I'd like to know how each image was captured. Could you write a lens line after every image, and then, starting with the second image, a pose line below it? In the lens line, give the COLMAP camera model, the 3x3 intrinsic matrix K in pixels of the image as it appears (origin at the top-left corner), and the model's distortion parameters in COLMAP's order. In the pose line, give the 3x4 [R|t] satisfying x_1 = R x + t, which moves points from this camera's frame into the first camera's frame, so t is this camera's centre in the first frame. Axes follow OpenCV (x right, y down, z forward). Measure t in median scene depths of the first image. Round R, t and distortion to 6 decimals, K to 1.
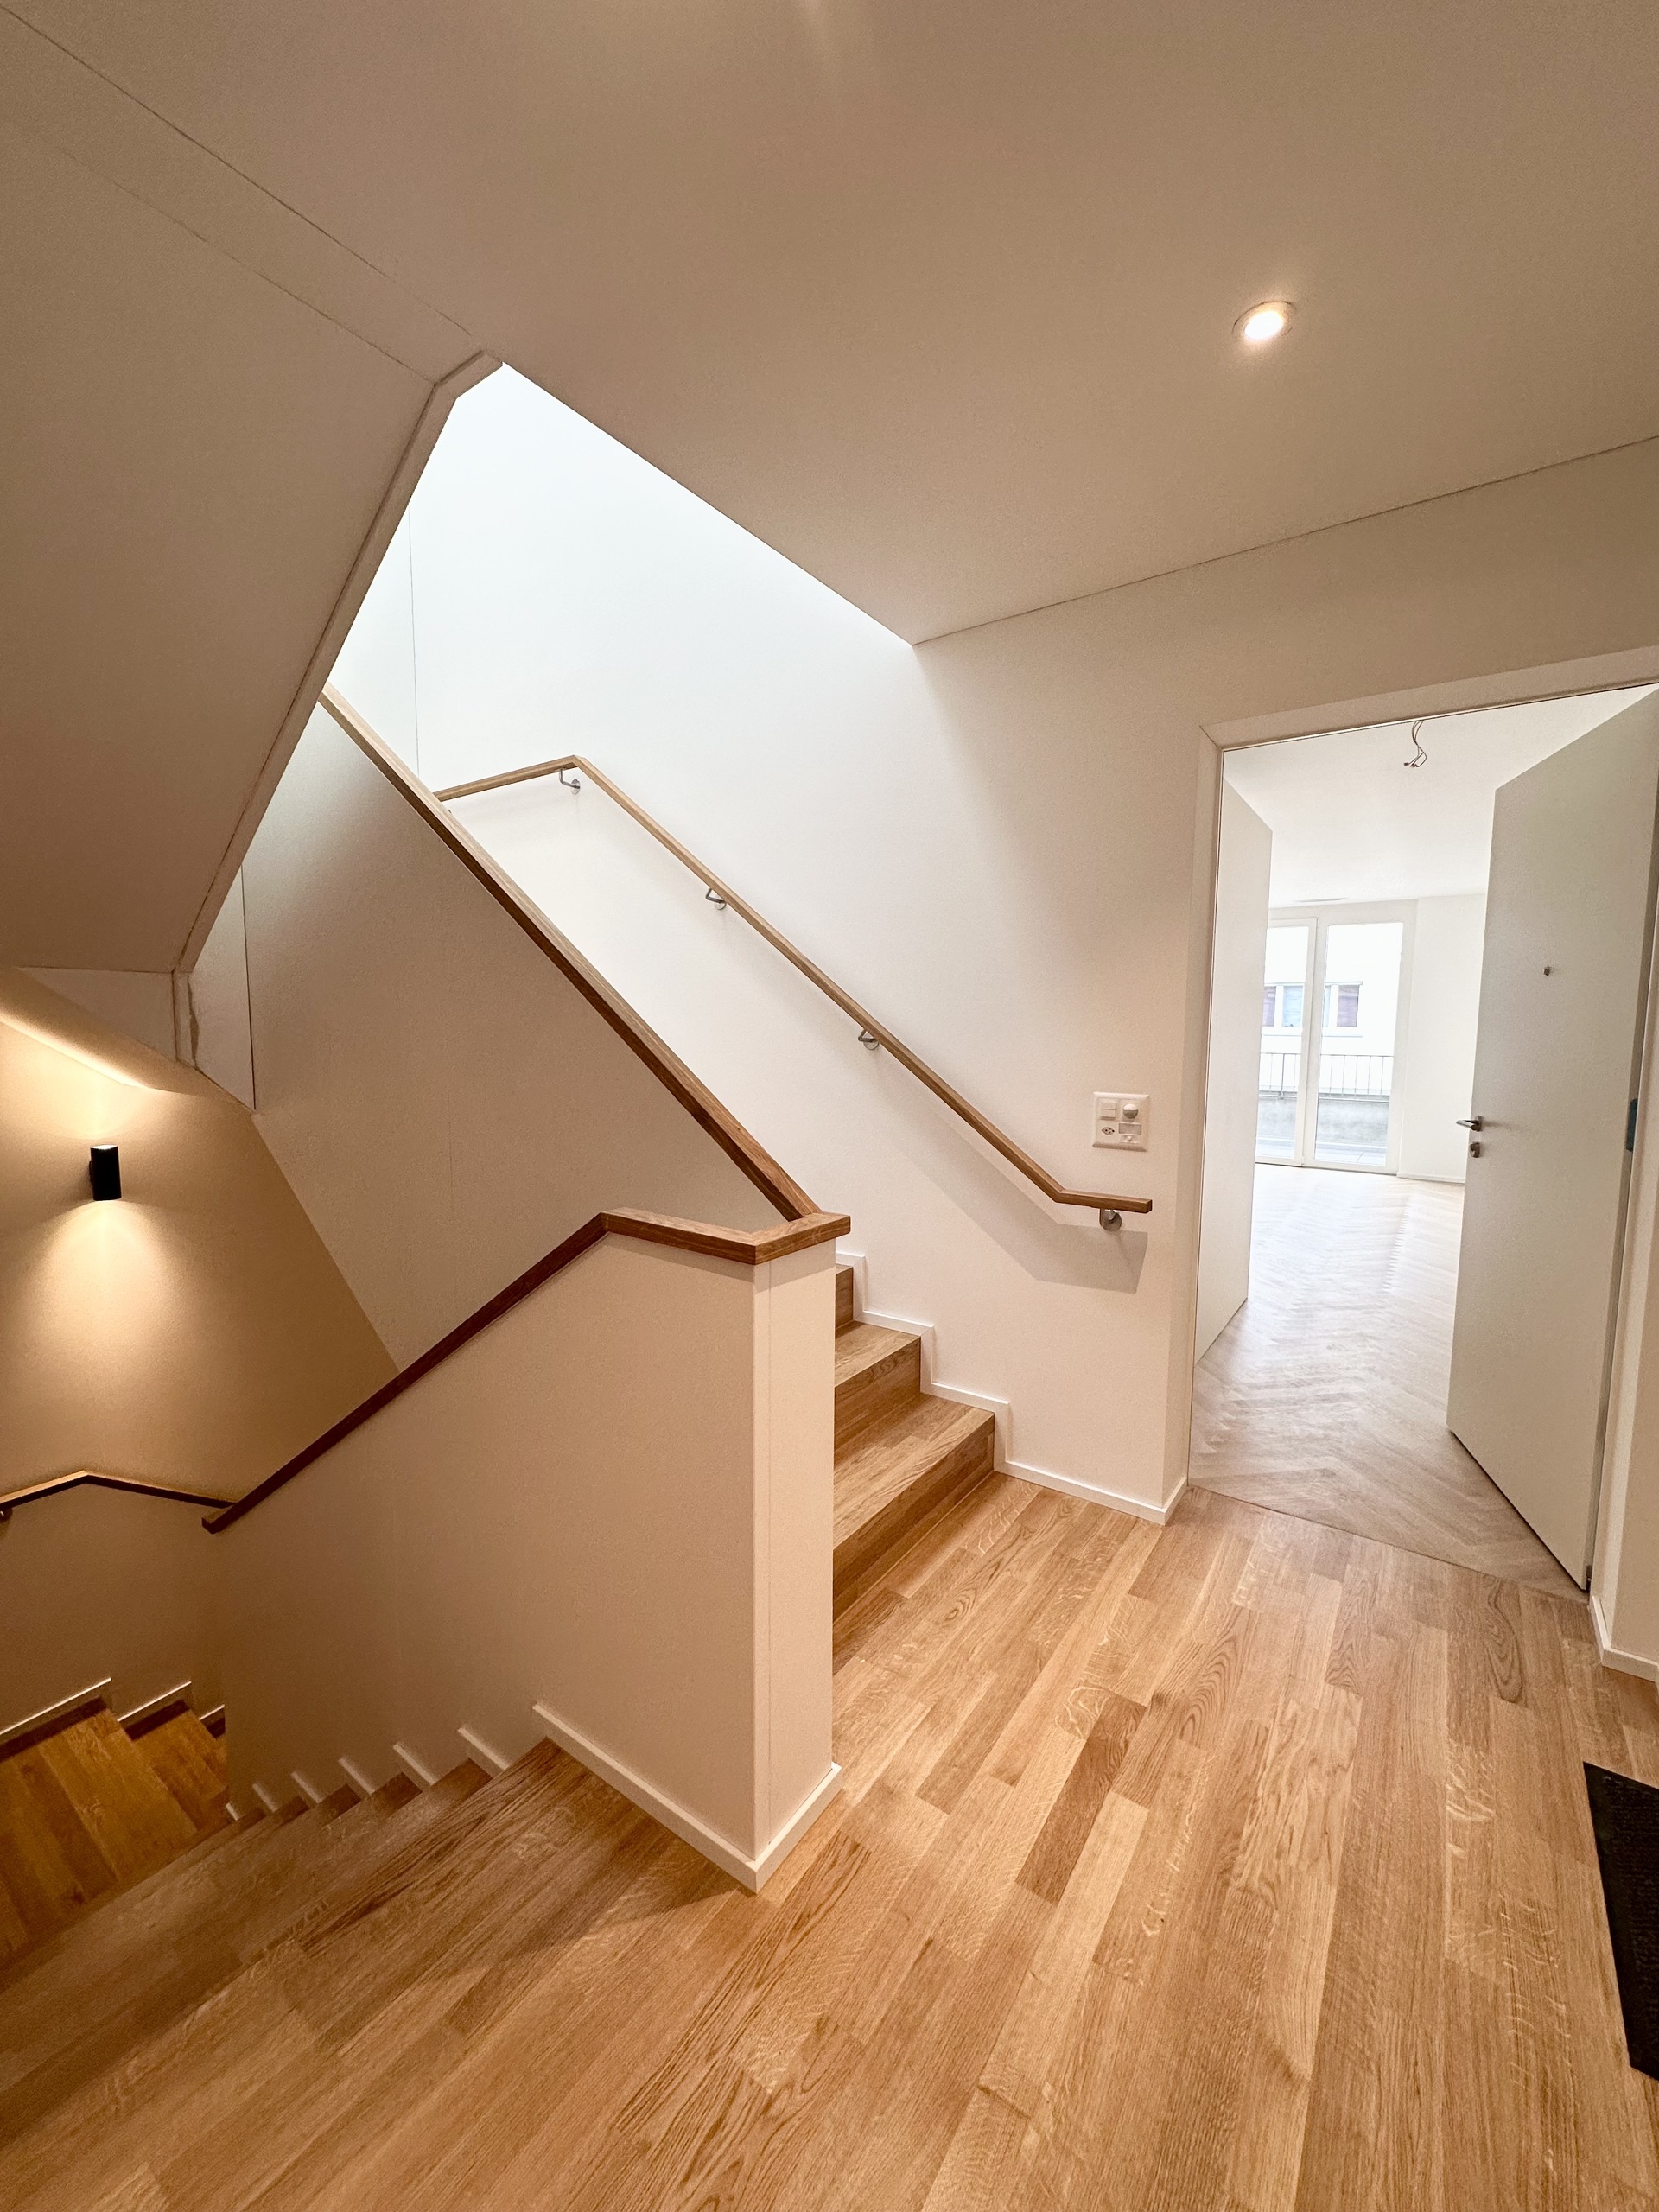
lens RADIAL K [[879.3, 0, 828.3], [0, 879.3, 1108.2], [0, 0, 1]] dist [0.000918, -0.000257]
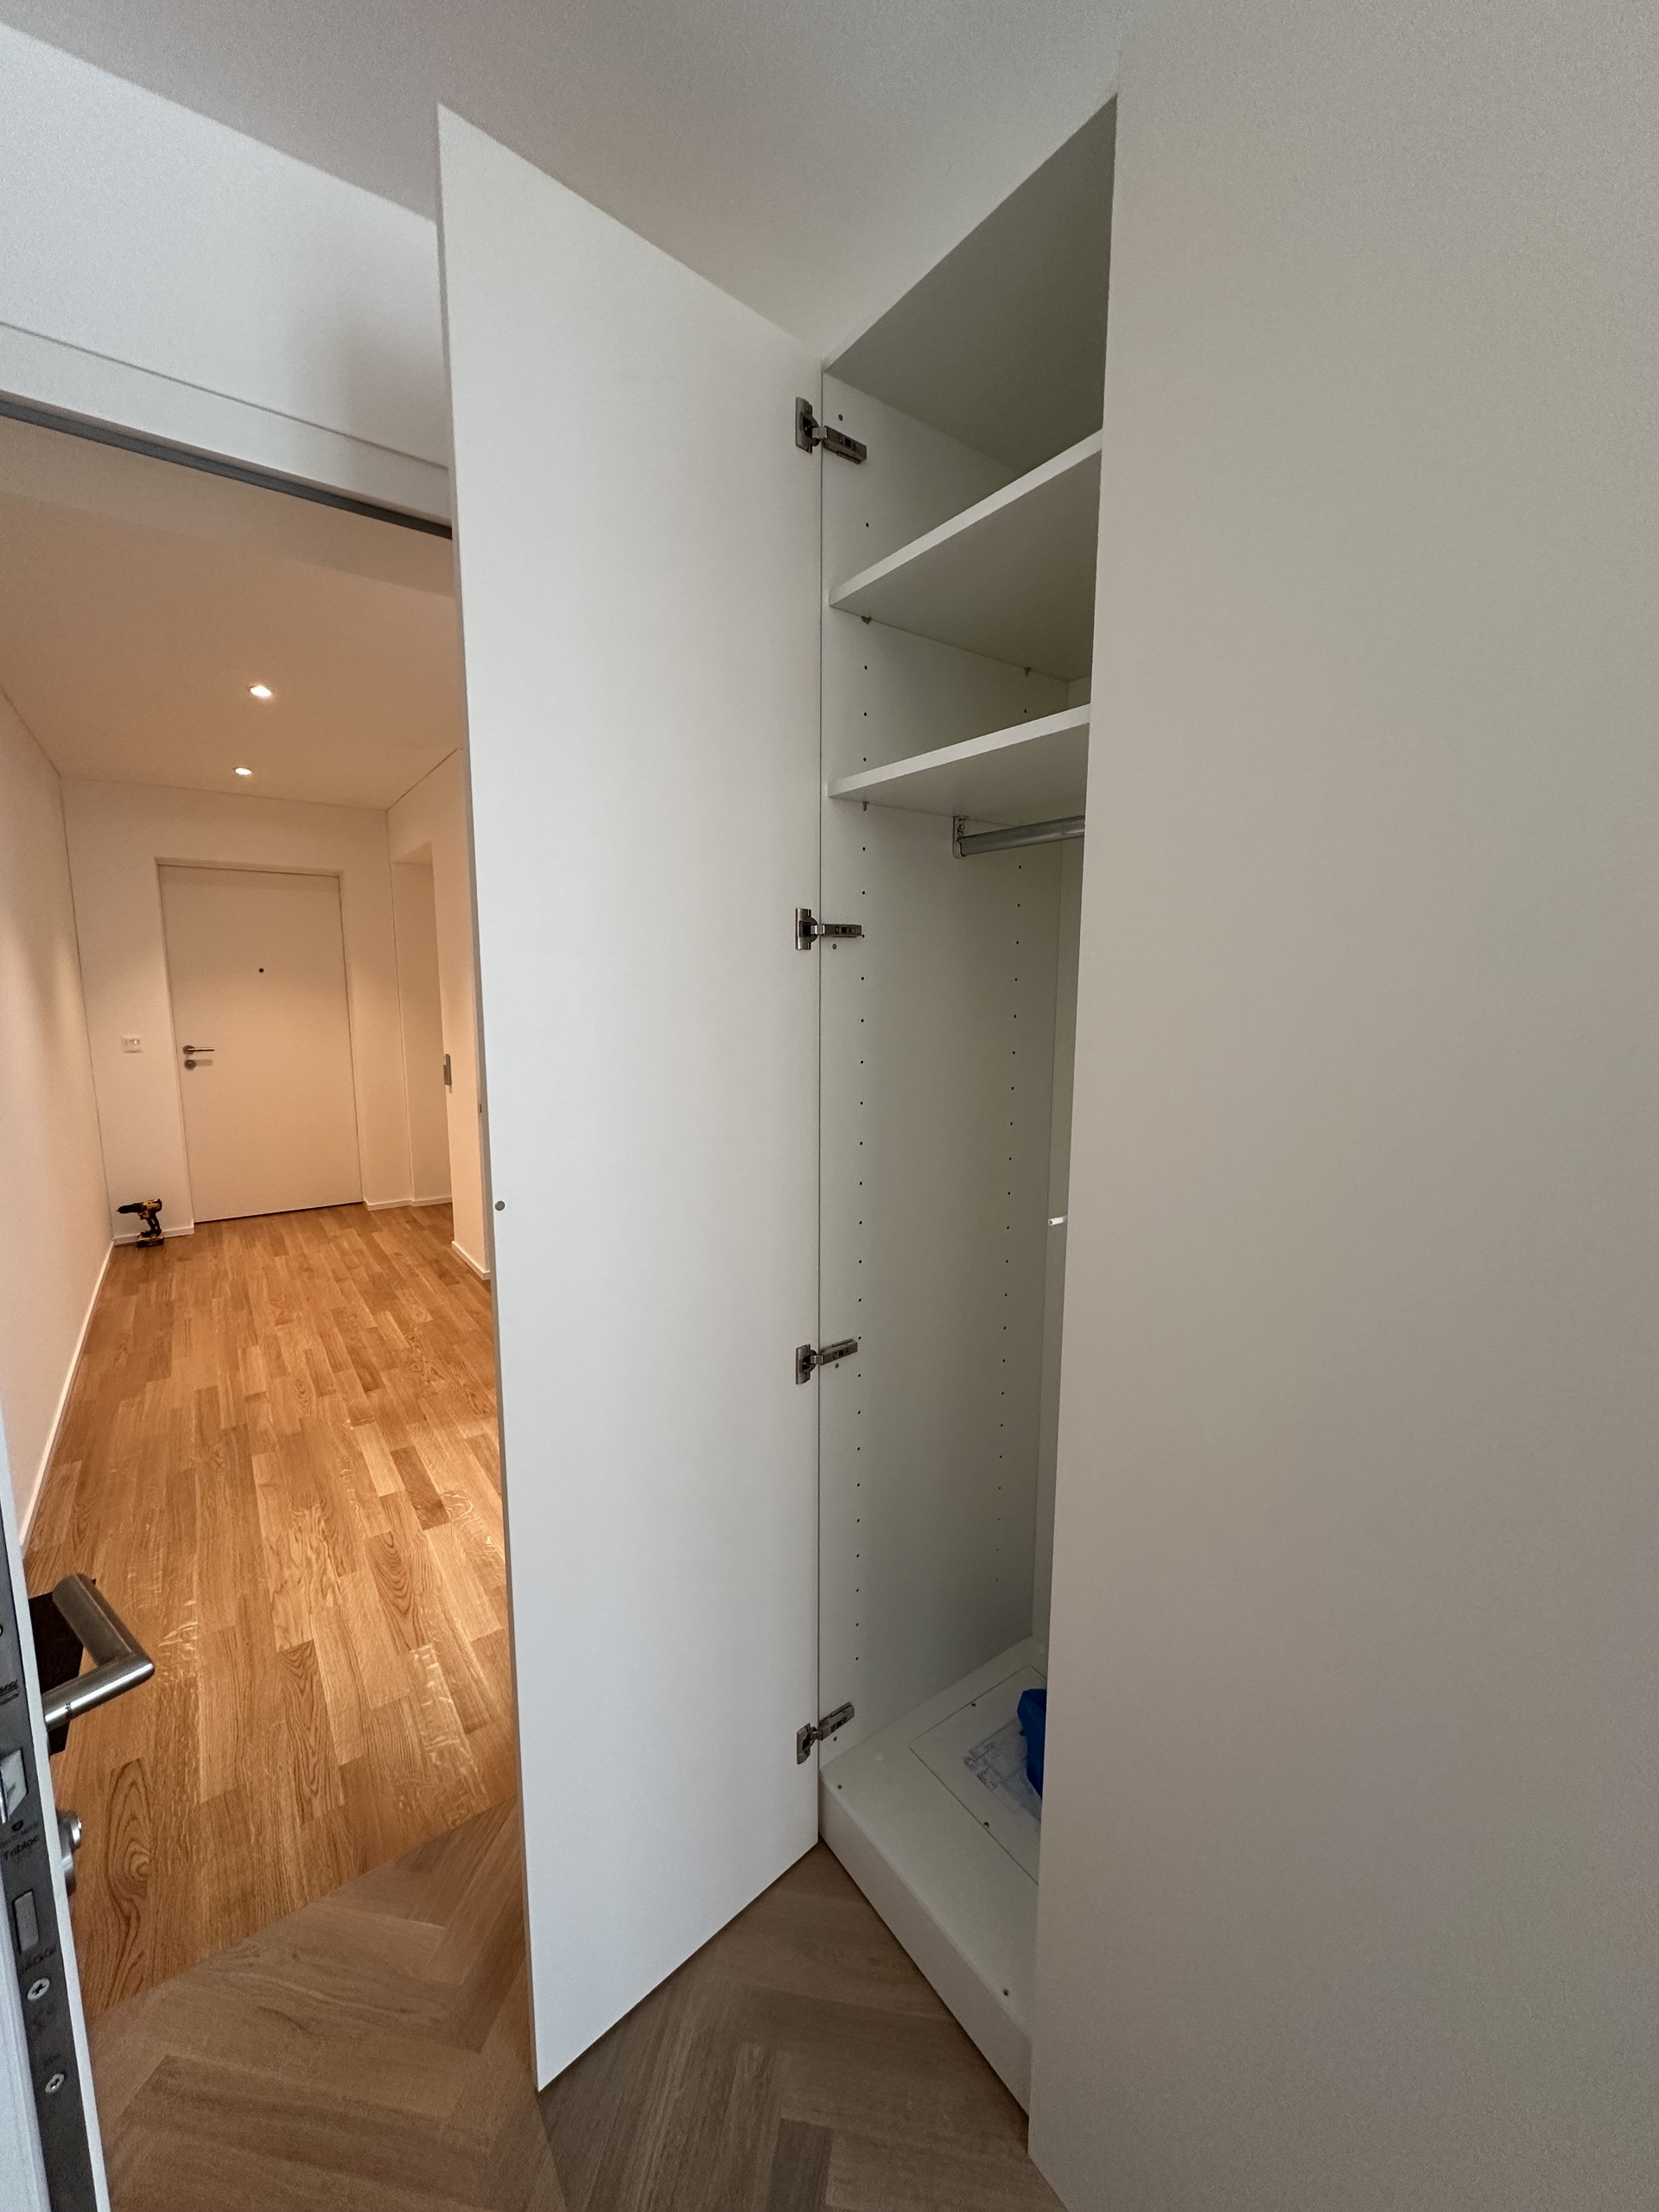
lens RADIAL K [[879.3, 0, 828.7], [0, 879.3, 1107.2], [0, 0, 1]] dist [0.000918, -0.000257]
pose [[-0.326216, 0.124953, -0.937000, 1.470192], [-0.091824, 0.982349, 0.162969, -0.247468], [0.940825, 0.139203, -0.308984, 2.100185]]
